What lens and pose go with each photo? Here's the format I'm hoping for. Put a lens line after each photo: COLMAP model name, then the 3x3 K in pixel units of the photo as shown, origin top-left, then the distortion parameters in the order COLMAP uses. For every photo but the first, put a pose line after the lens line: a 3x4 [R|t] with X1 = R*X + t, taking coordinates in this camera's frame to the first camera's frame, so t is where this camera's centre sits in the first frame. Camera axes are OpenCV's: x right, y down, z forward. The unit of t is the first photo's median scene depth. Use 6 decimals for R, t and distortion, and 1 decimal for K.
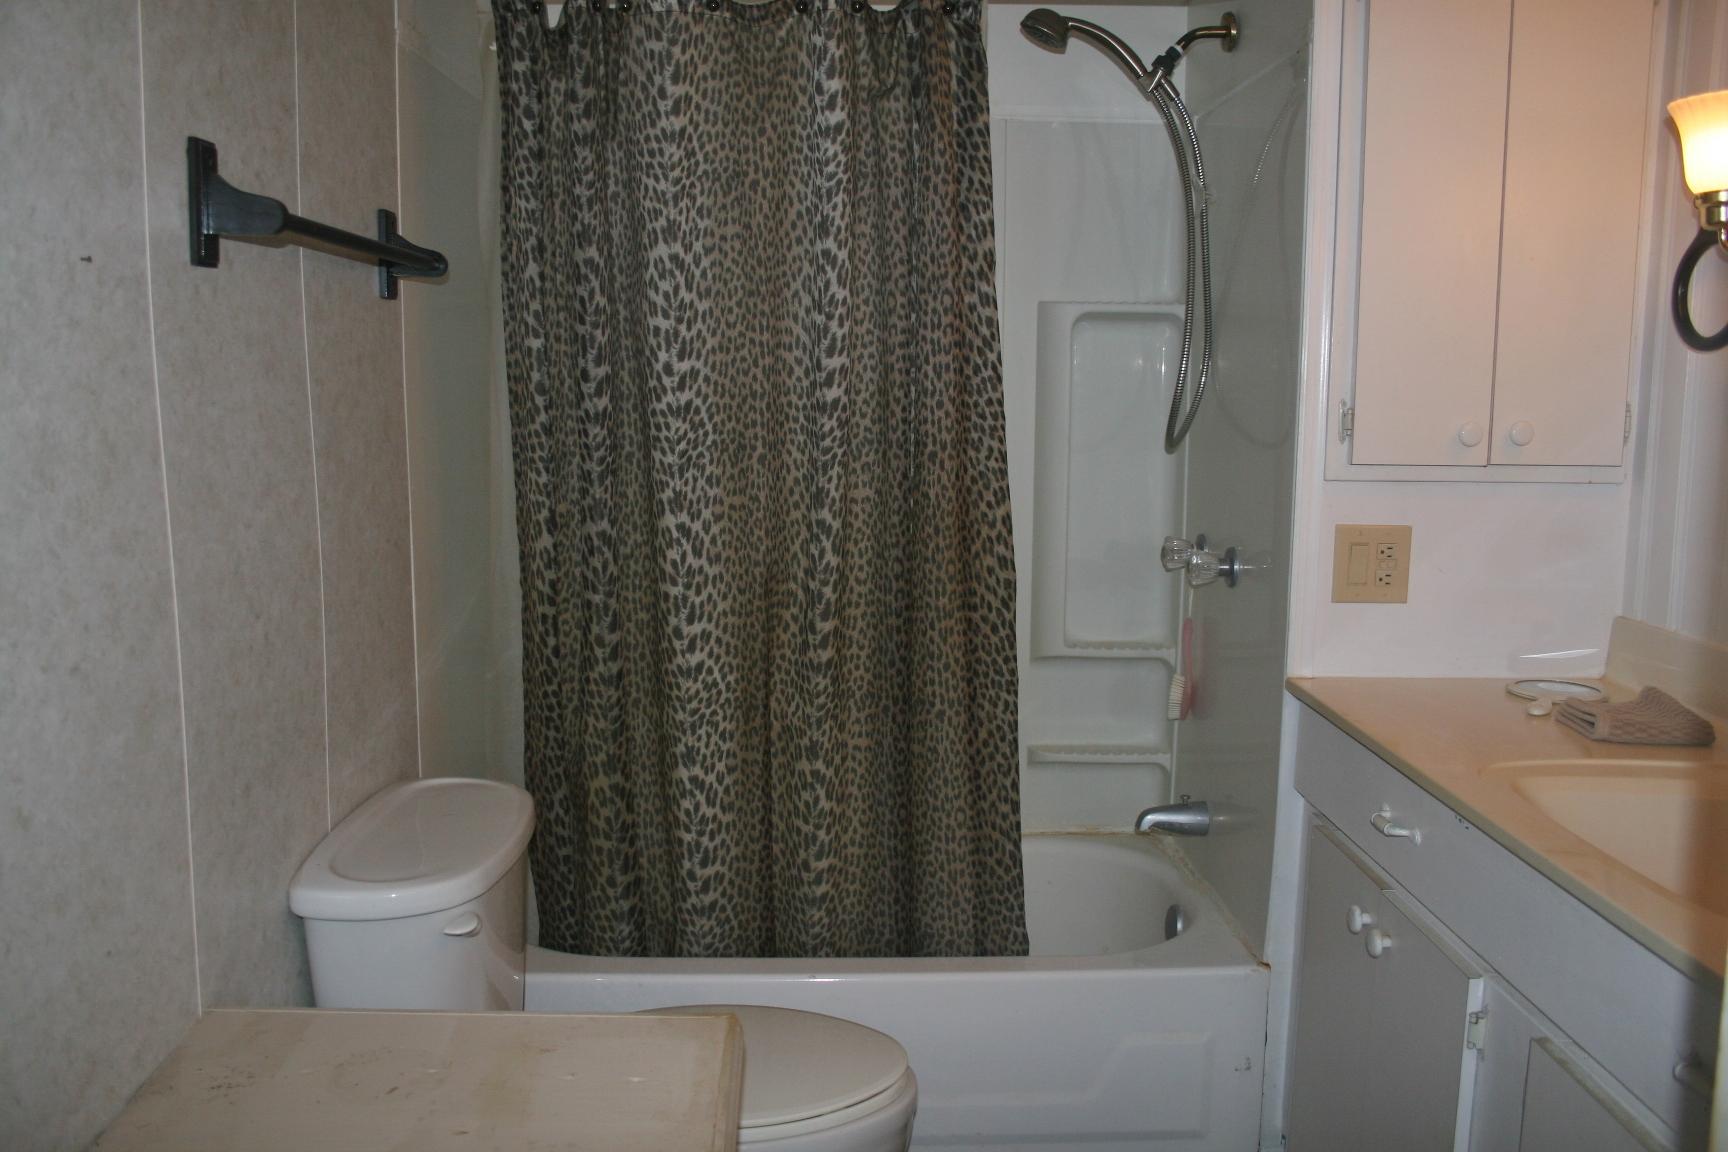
lens RADIAL K [[1421.9, 0, 857.6], [0, 1421.9, 582.4], [0, 0, 1]] dist [-0.147319, 0.117287]
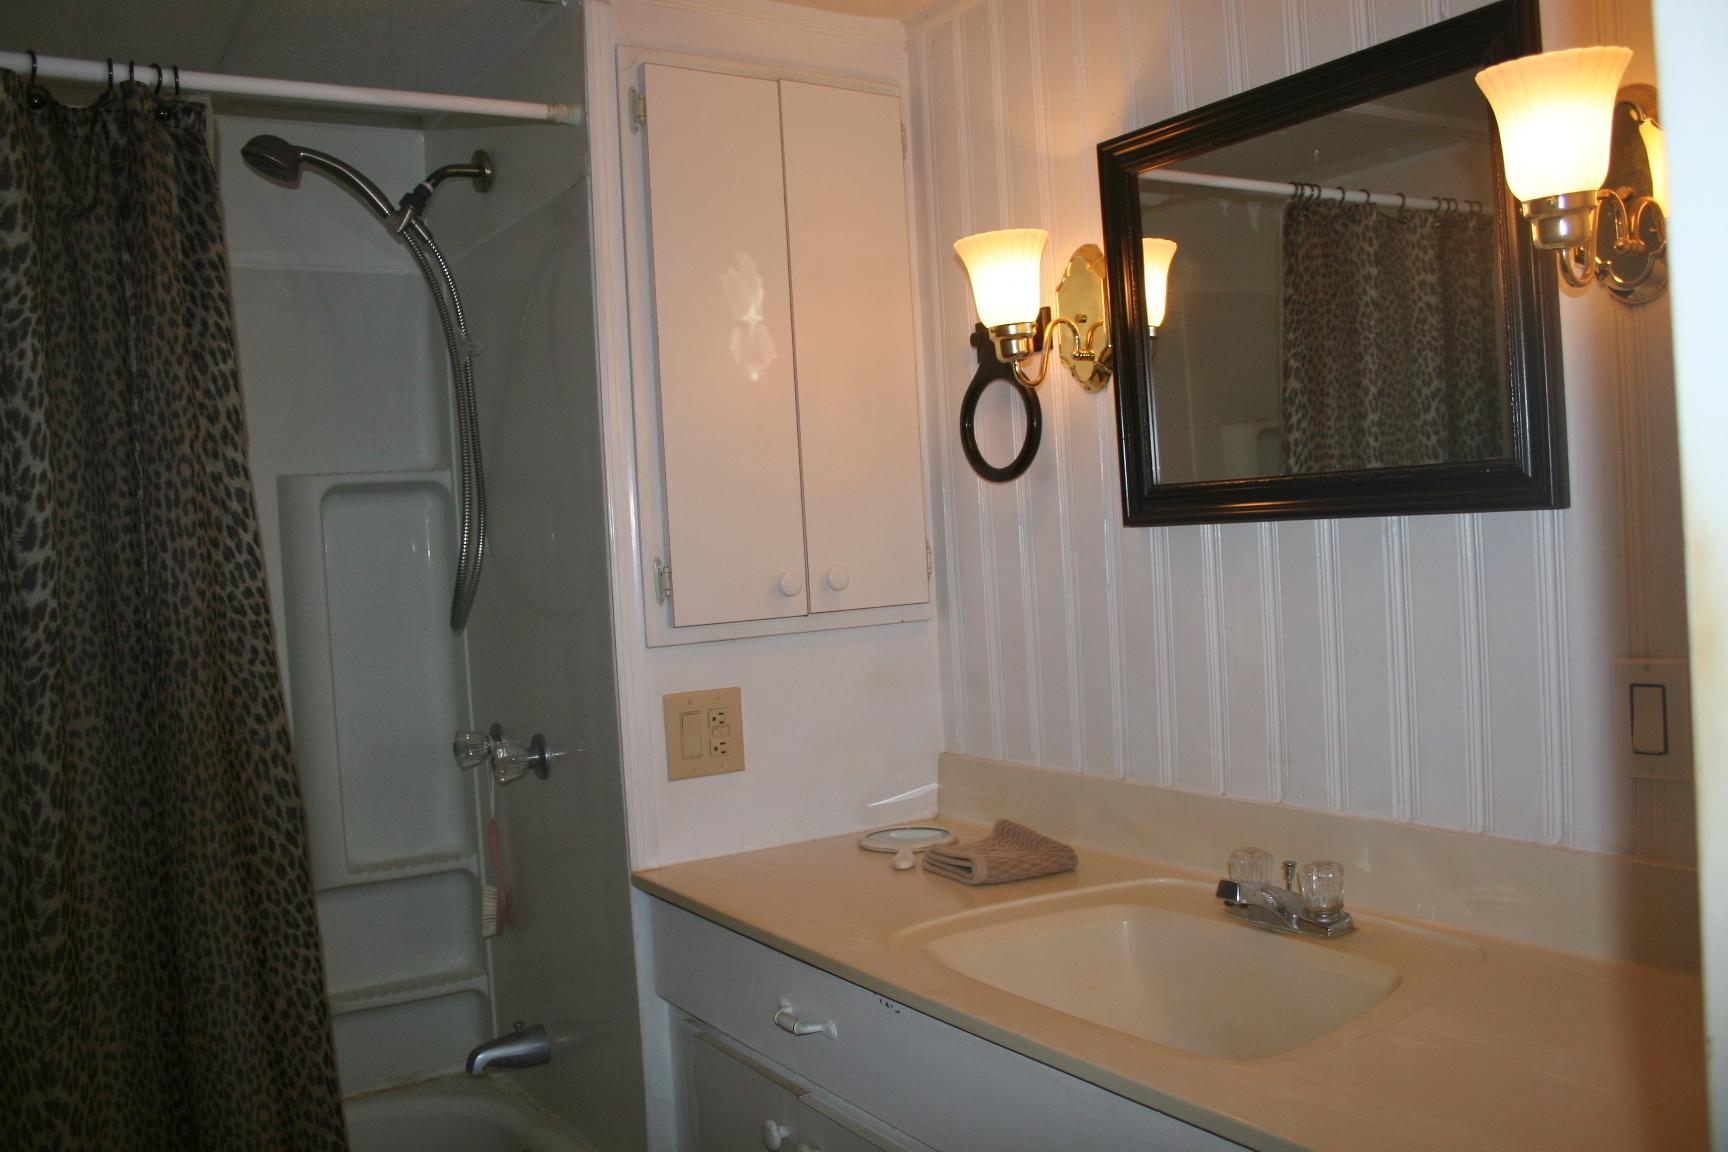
lens RADIAL K [[1421.9, 0, 857.6], [0, 1421.9, 582.4], [0, 0, 1]] dist [-0.147319, 0.117287]
pose [[0.847190, -0.071637, 0.526439, -0.028861], [0.138880, 0.986276, -0.089287, -0.013728], [-0.512817, 0.148755, 0.845512, 0.147204]]
